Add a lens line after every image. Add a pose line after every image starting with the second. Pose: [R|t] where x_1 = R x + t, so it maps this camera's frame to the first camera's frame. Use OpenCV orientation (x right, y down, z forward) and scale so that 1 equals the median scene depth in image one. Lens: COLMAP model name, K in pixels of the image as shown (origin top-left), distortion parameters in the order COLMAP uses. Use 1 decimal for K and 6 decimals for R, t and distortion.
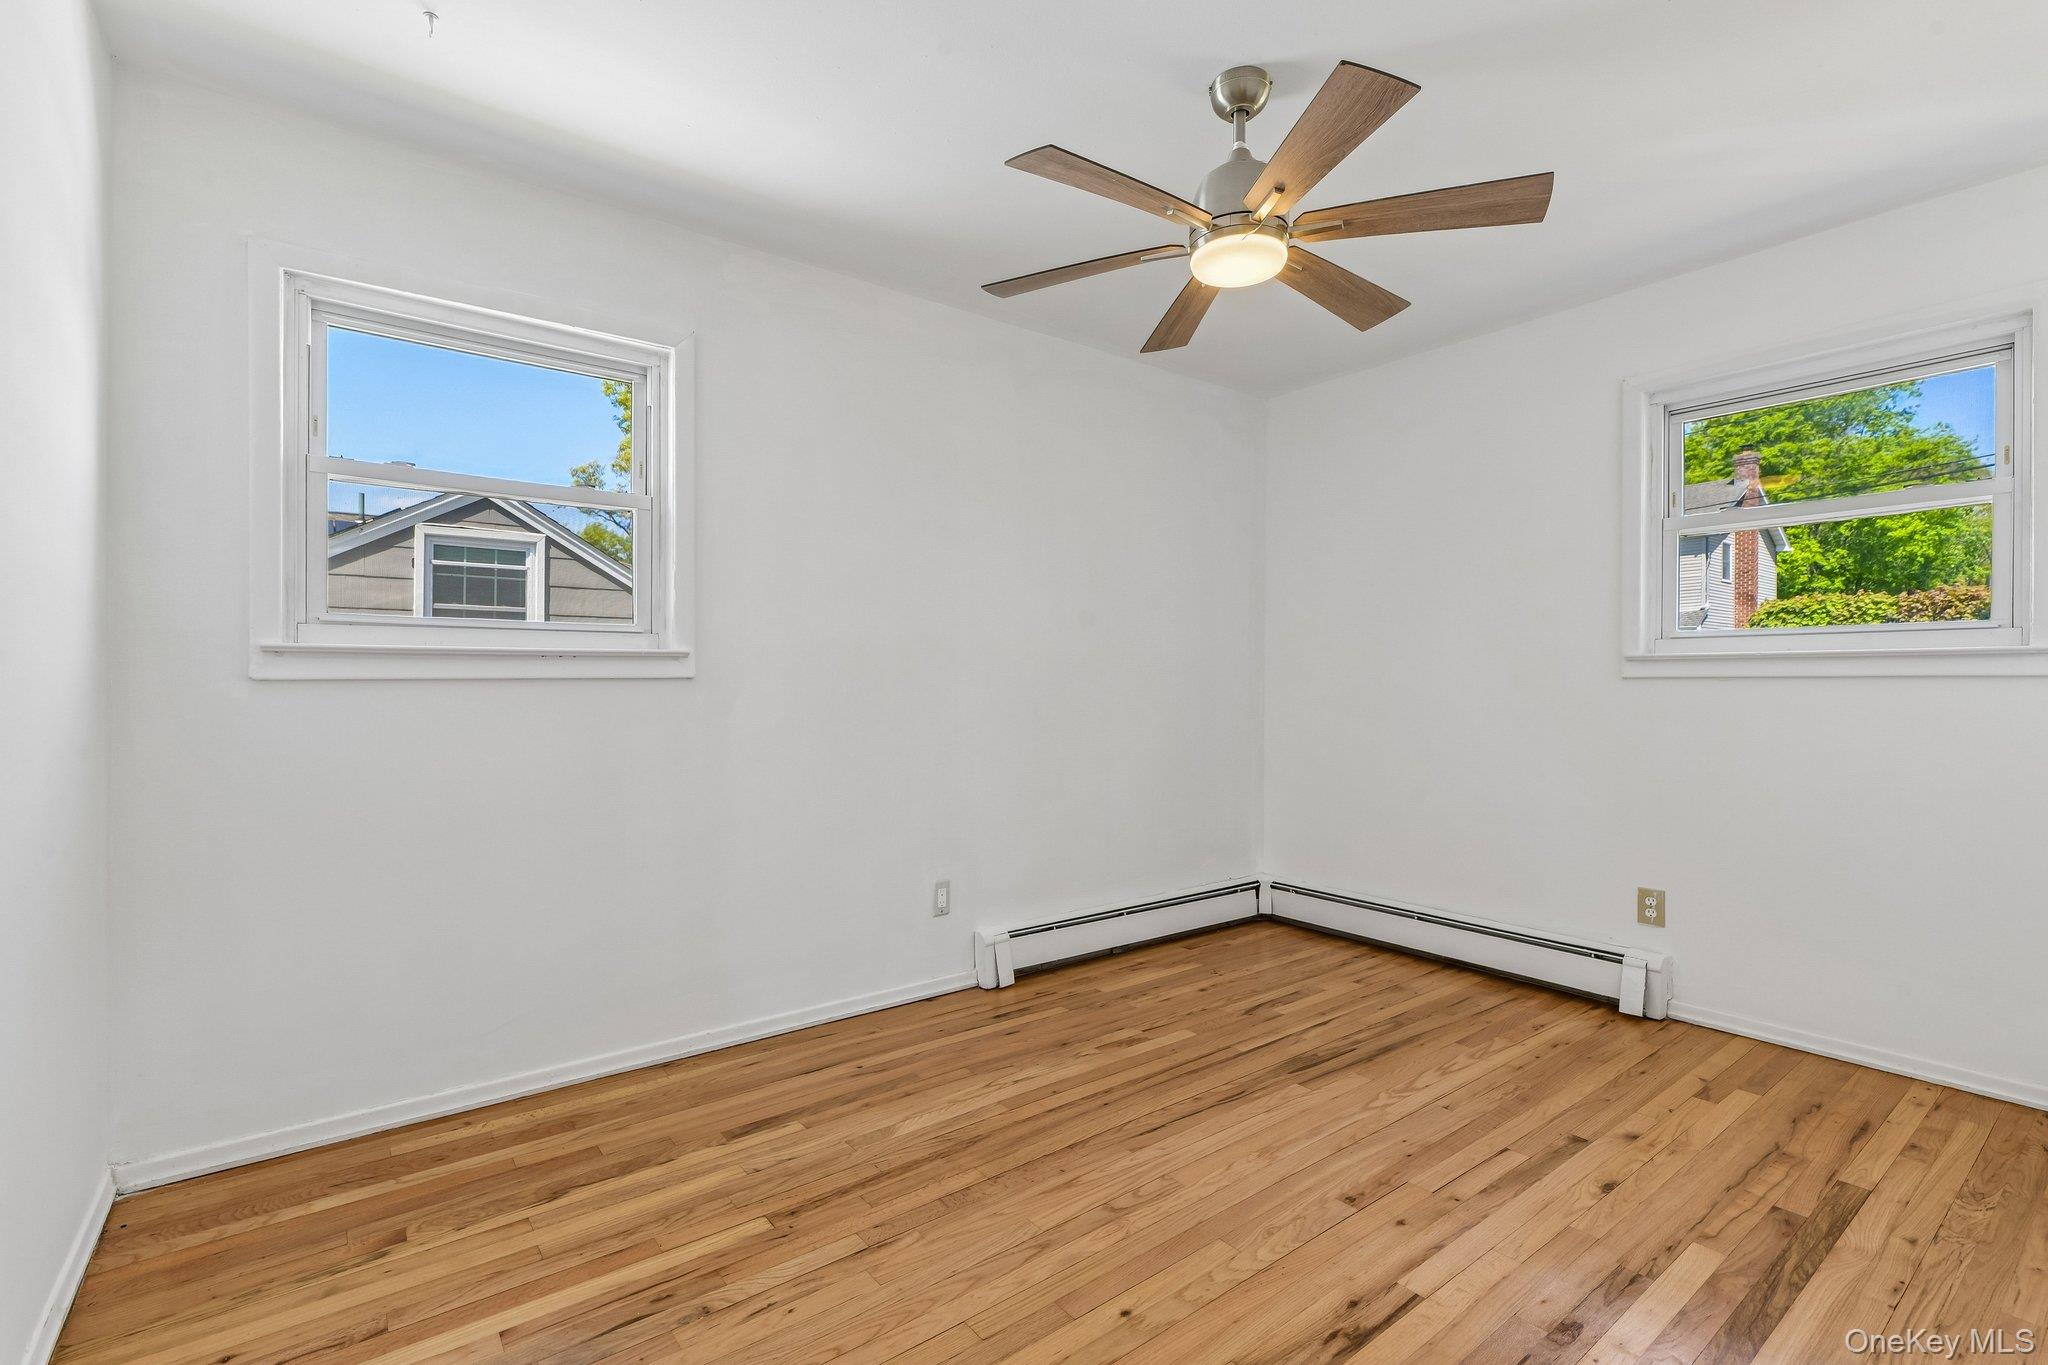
lens RADIAL K [[912.0, 0, 1022.1], [0, 912.0, 680.7], [0, 0, 1]] dist [0.005521, -0.004574]
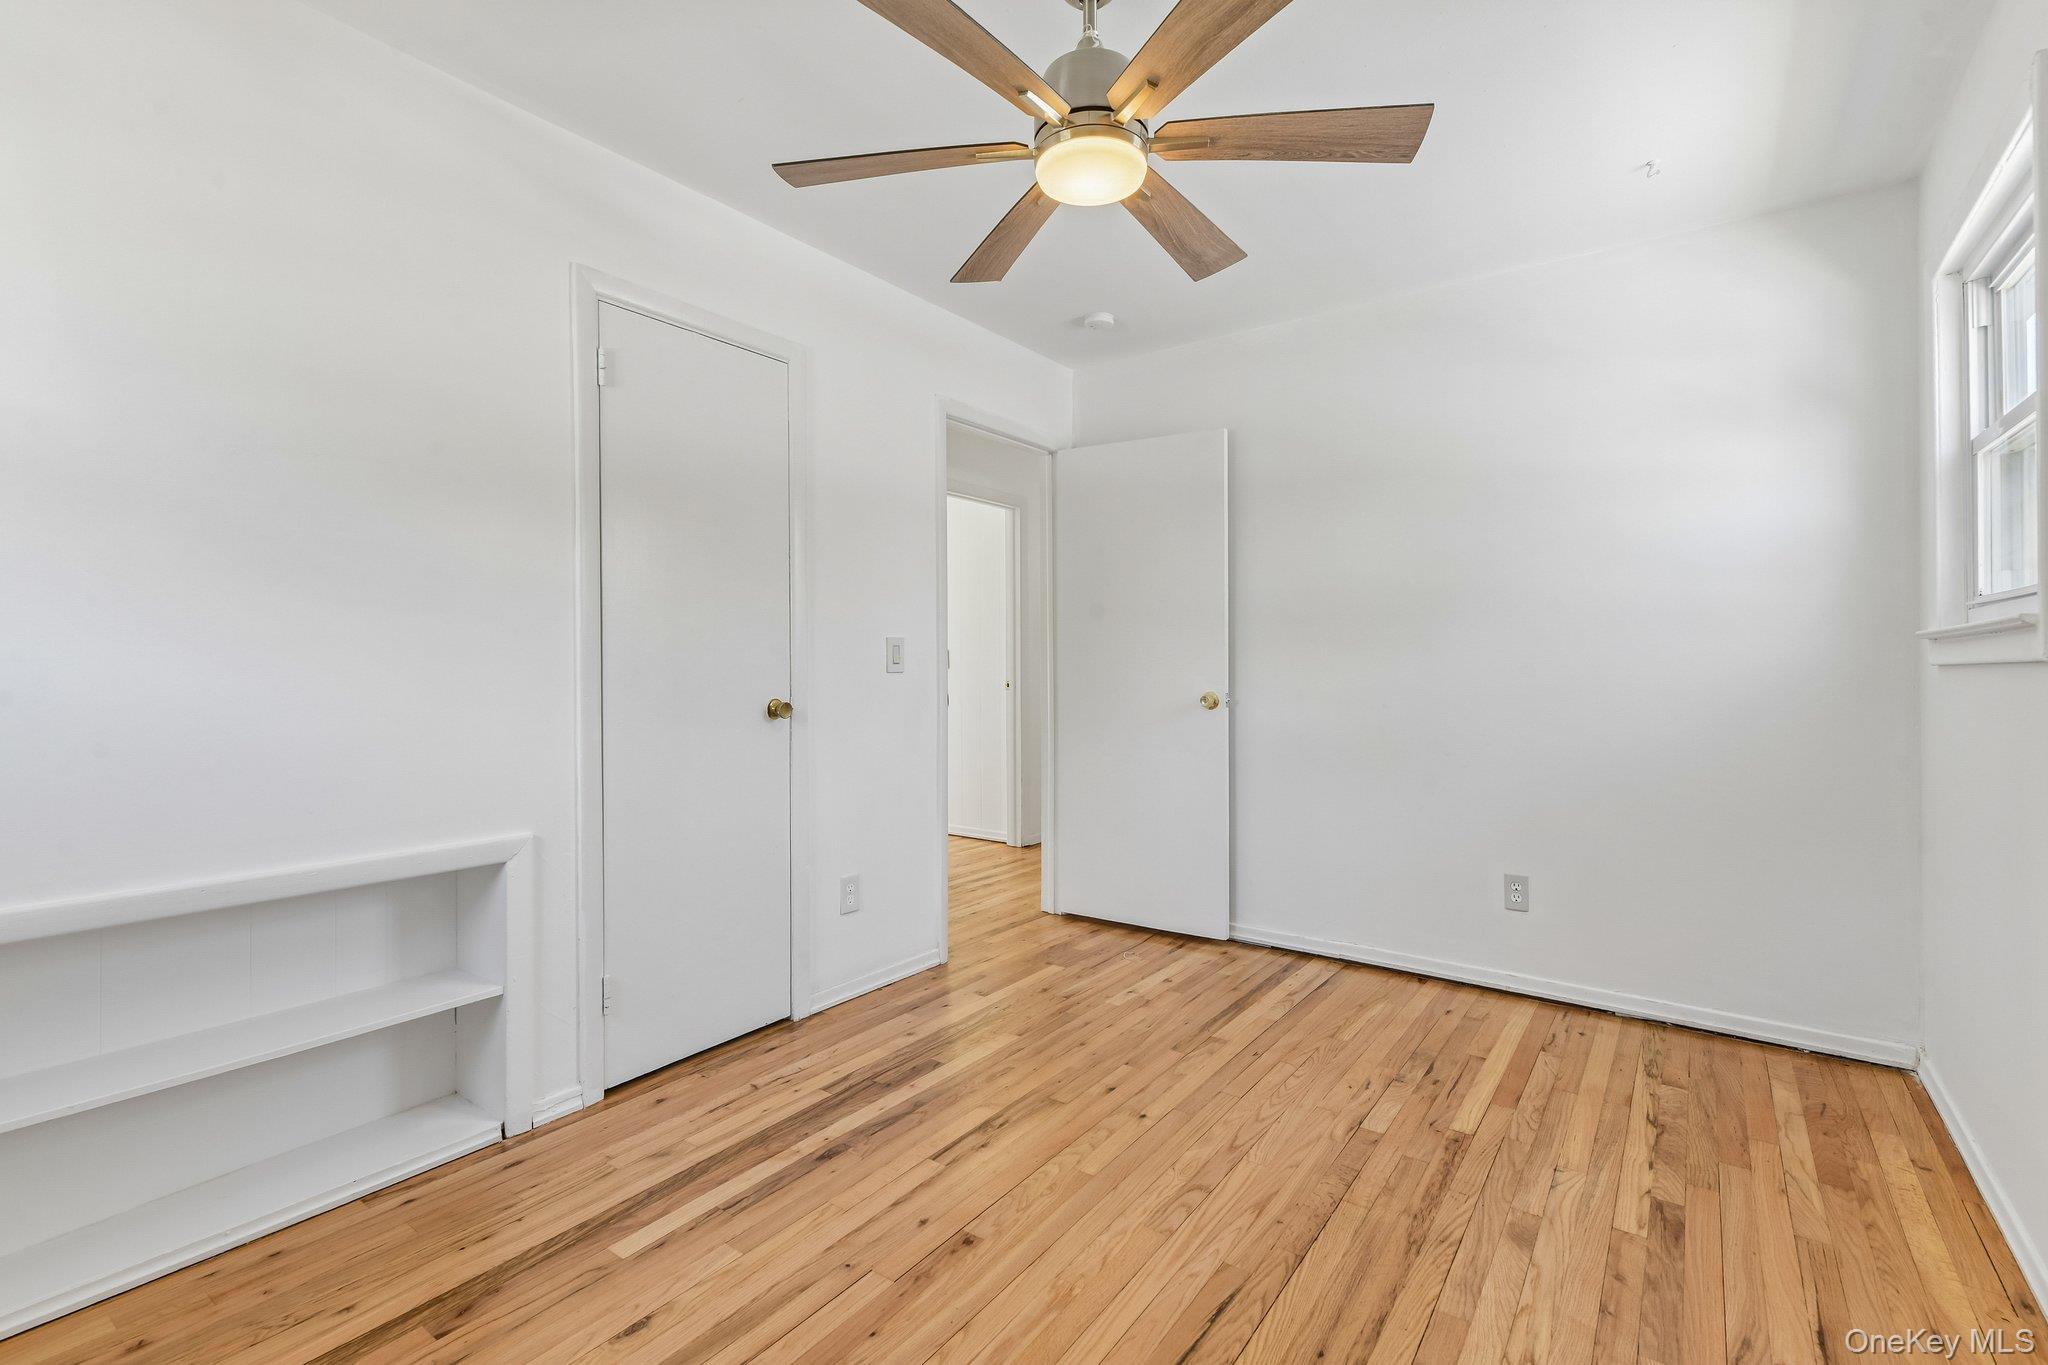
lens RADIAL K [[912.0, 0, 1024.1], [0, 912.0, 671.4], [0, 0, 1]] dist [0.005521, -0.004574]
pose [[-0.959748, -0.000043, -0.280862, 0.557155], [-0.001448, 0.999987, 0.004795, 0.001327], [0.280859, 0.005008, -0.959736, 1.869060]]
